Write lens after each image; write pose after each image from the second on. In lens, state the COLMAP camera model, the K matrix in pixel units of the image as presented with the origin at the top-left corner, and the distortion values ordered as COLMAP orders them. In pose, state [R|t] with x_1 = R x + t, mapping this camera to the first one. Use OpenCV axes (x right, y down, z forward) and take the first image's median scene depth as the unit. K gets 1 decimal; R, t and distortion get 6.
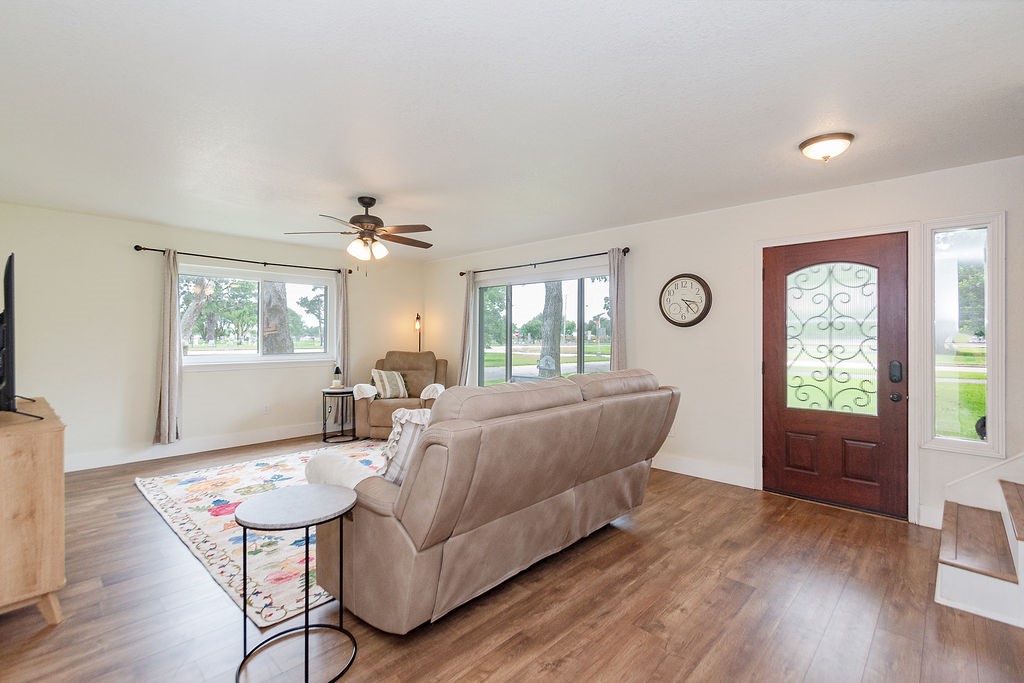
lens RADIAL K [[470.5, 0, 525.7], [0, 470.5, 344.2], [0, 0, 1]] dist [0.020844, -0.018709]
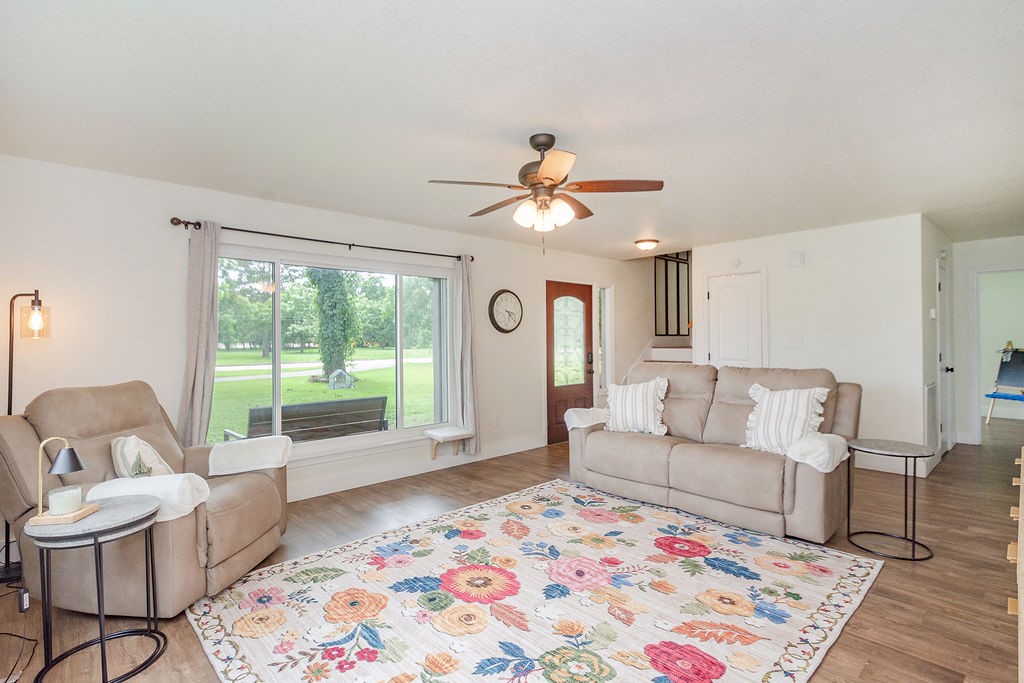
lens RADIAL K [[497.1, 0, 512.0], [0, 497.1, 341.5], [0, 0, 1]] dist [-0.017815, -0.000178]
pose [[0.079712, -0.009151, 0.996776, -1.057282], [0.026167, 0.999632, 0.007085, -0.027688], [-0.996474, 0.025518, 0.079922, 1.008903]]
